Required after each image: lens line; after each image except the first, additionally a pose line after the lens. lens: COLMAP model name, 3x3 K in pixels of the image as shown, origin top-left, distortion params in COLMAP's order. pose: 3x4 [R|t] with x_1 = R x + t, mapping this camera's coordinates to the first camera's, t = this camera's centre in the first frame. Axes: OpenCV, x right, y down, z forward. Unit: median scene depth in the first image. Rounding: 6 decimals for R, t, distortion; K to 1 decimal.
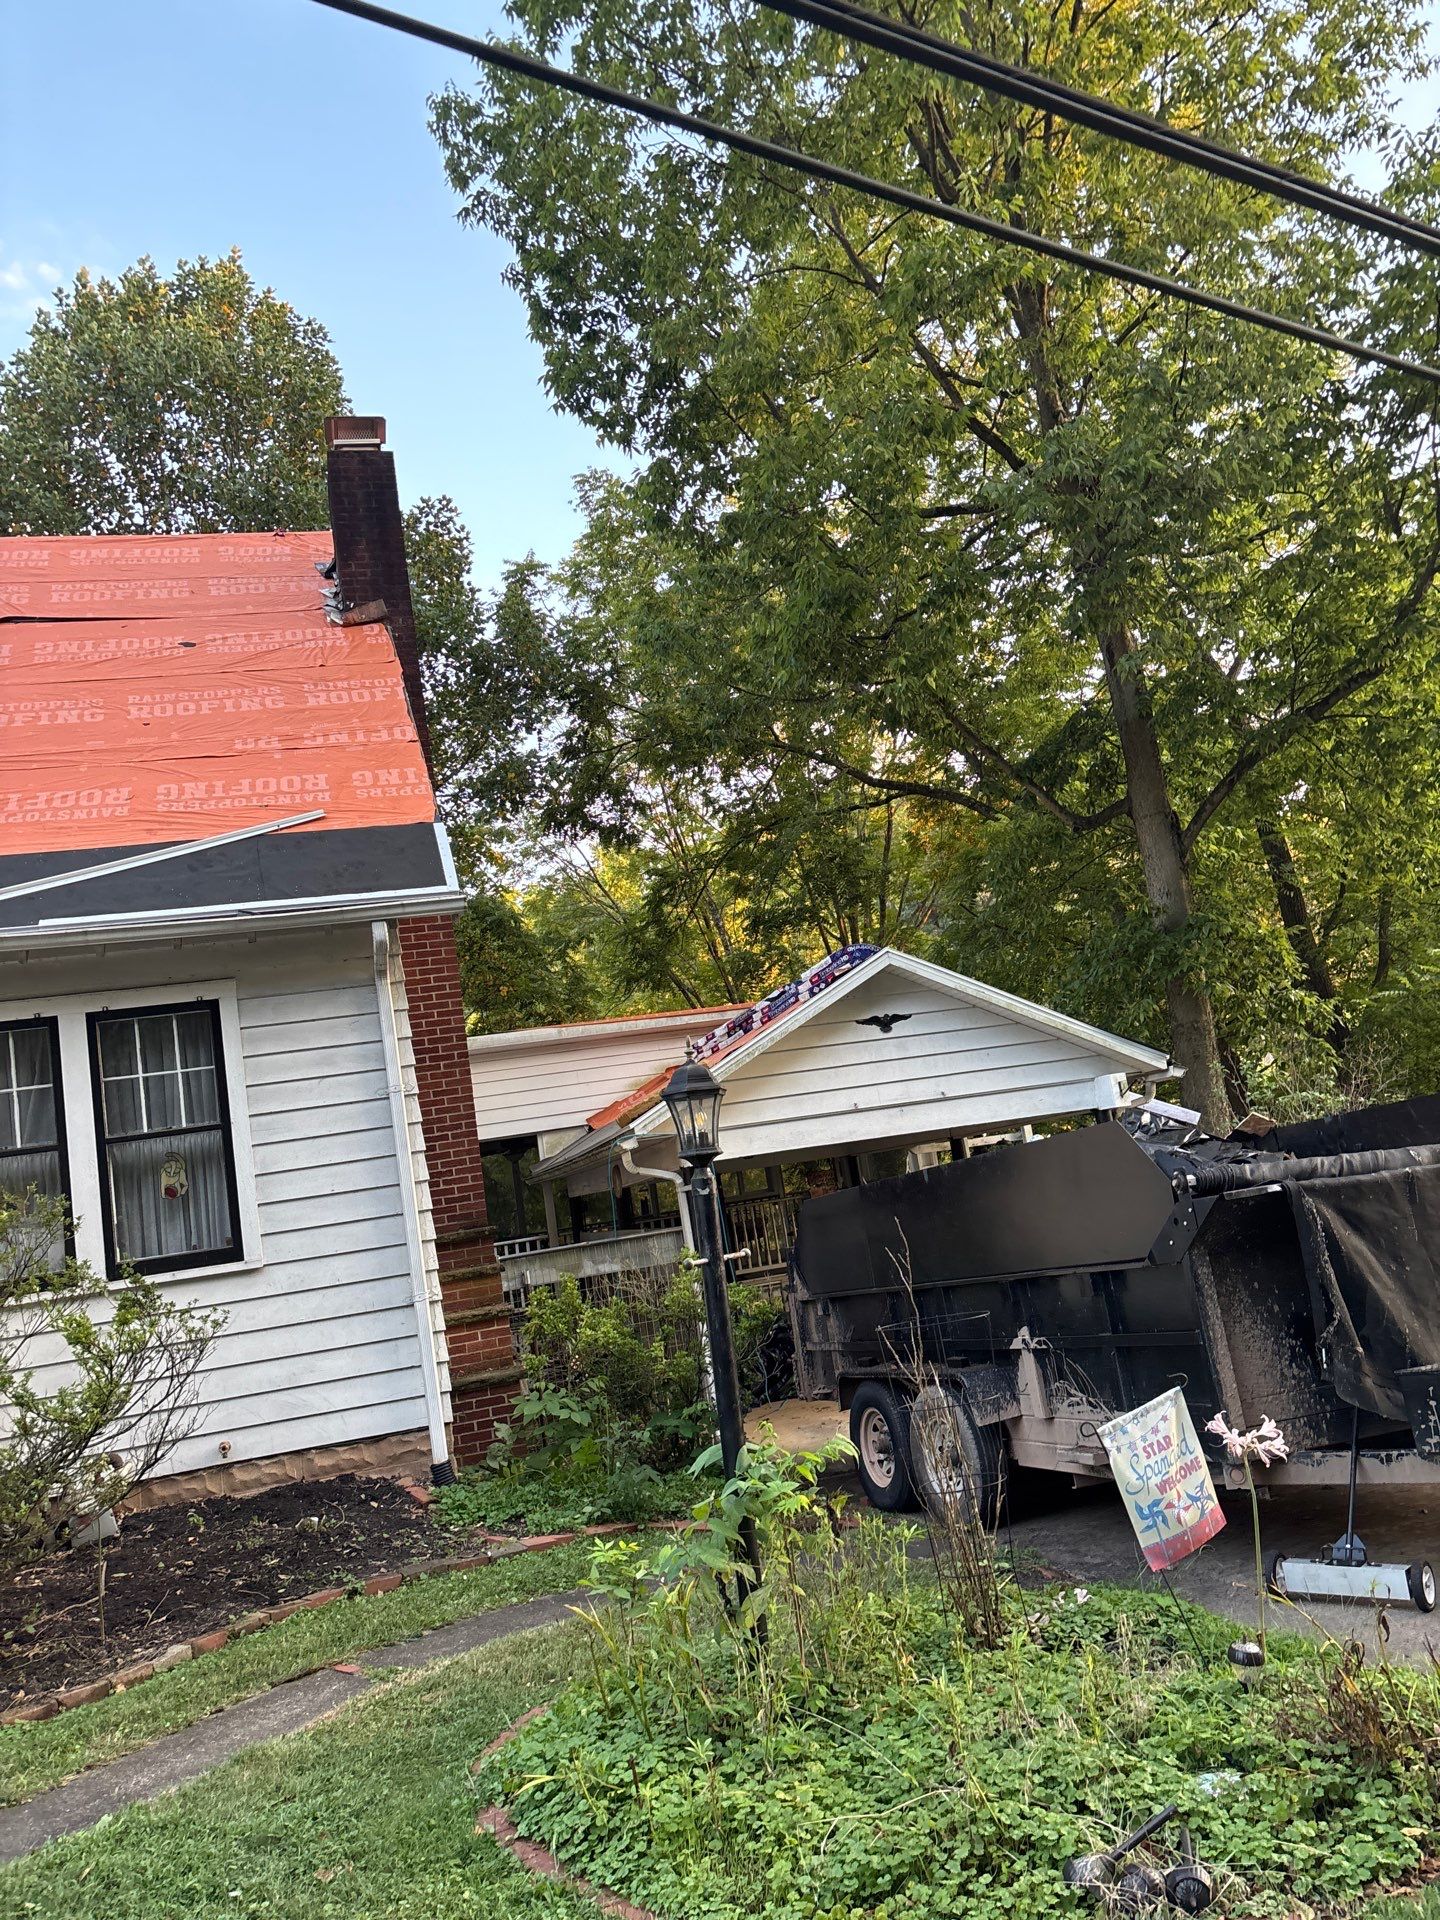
lens RADIAL K [[1449.6, 0, 728.5], [0, 1449.6, 943.0], [0, 0, 1]] dist [0.052778, -0.055263]
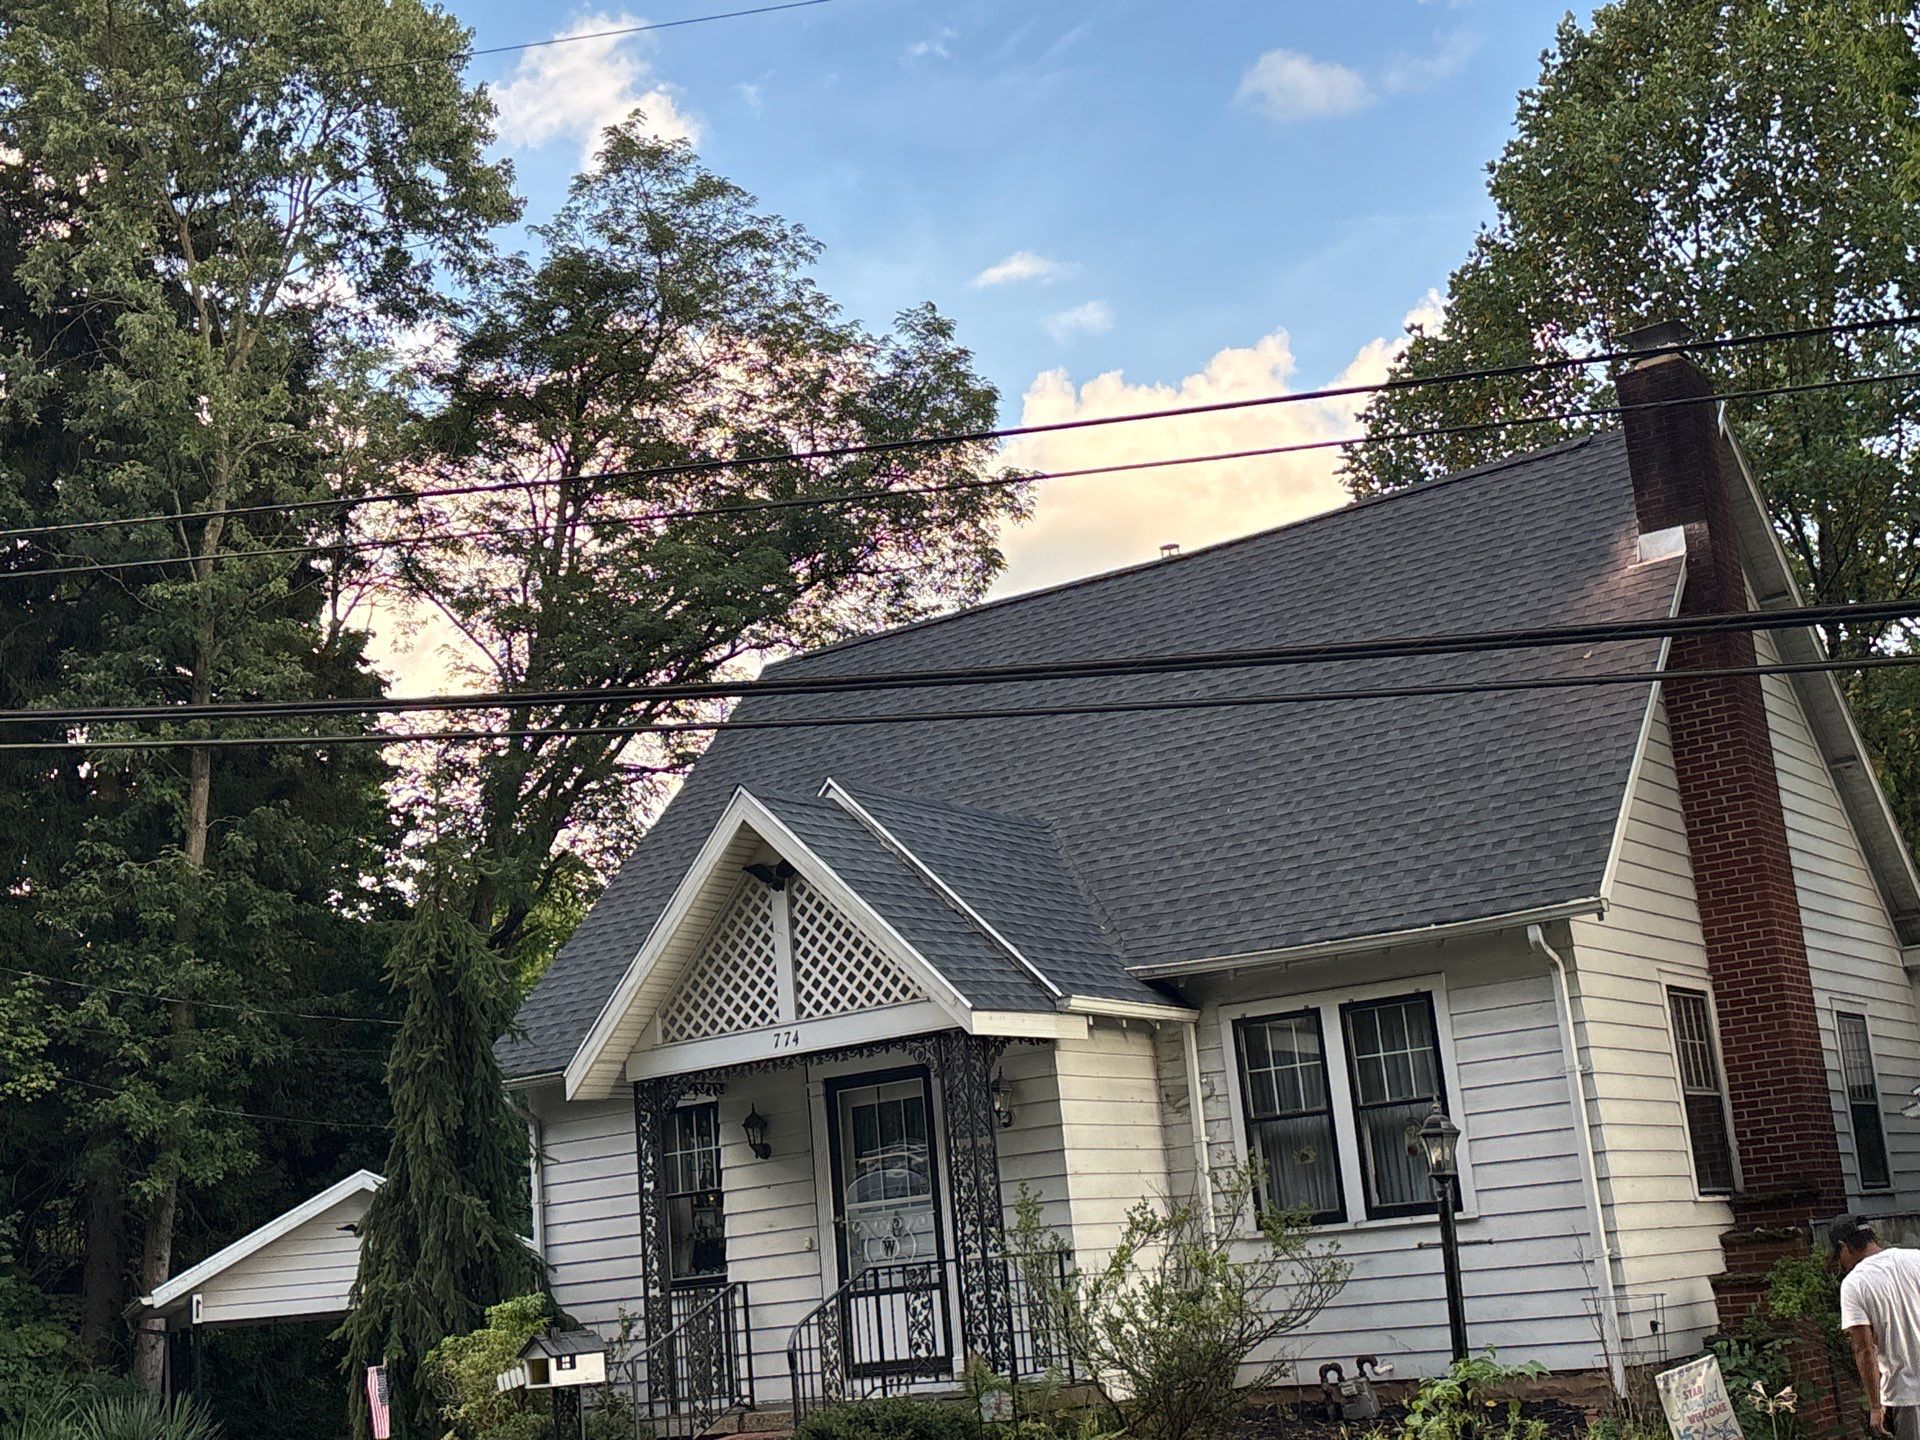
lens RADIAL K [[2476.9, 0, 960.2], [0, 2476.9, 697.6], [0, 0, 1]] dist [0.218926, -0.874779]
pose [[0.654645, -0.088735, -0.750710, 0.873201], [0.116546, 0.993060, -0.015750, -0.194520], [0.746898, -0.077182, 0.660444, -0.571276]]
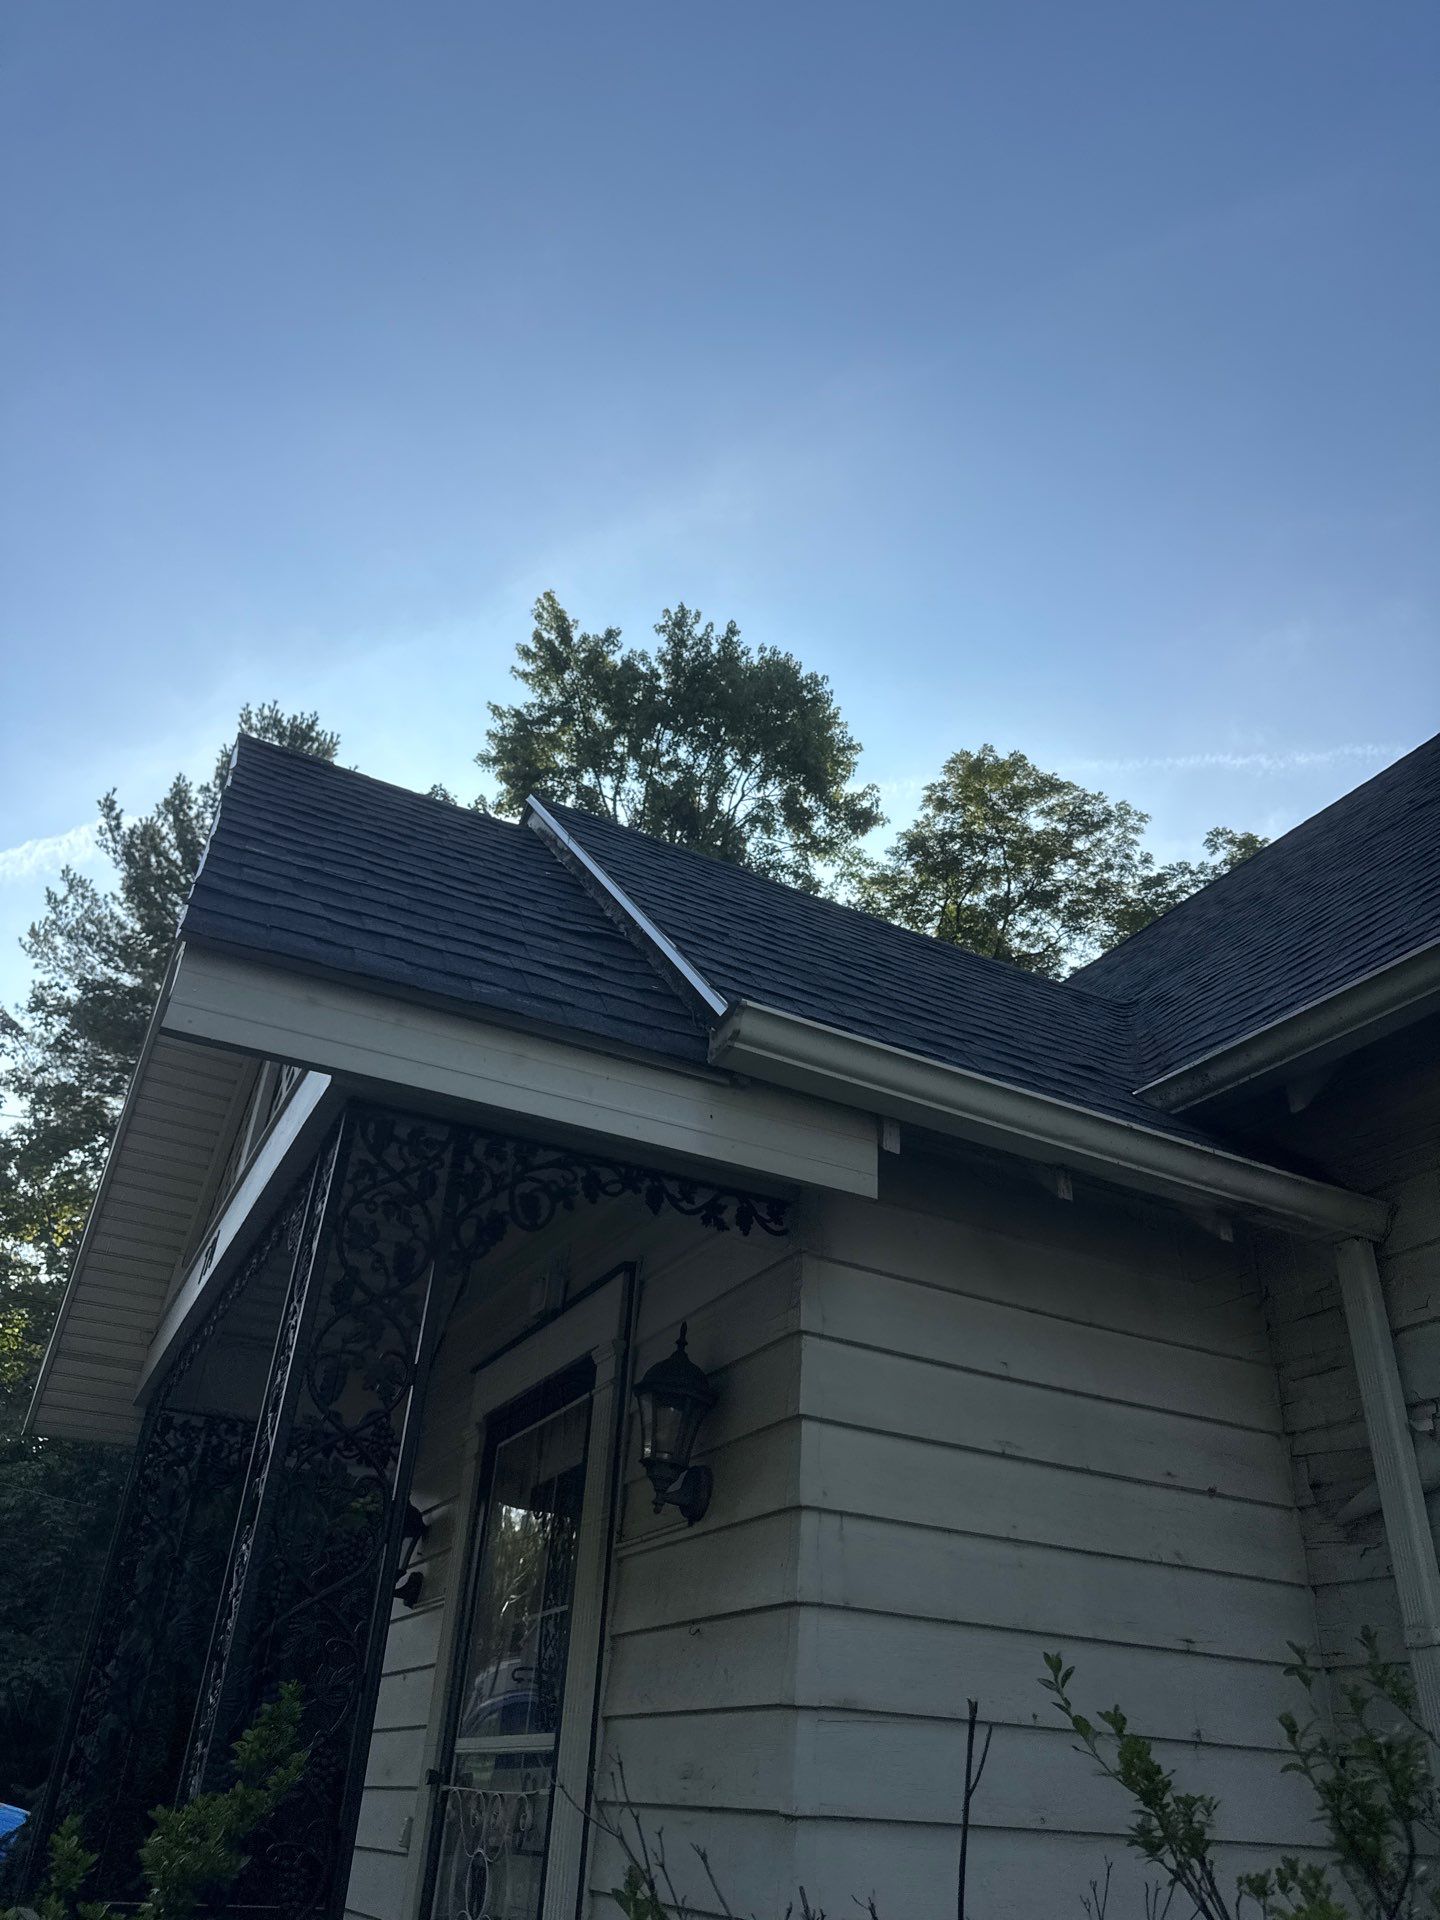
lens RADIAL K [[1346.3, 0, 738.2], [0, 1346.3, 969.9], [0, 0, 1]] dist [0.061121, -0.082666]
pose [[0.225425, -0.370232, -0.901172, -0.212021], [0.086504, 0.928934, -0.359999, 0.099548], [0.970413, 0.003198, 0.241432, 0.615242]]
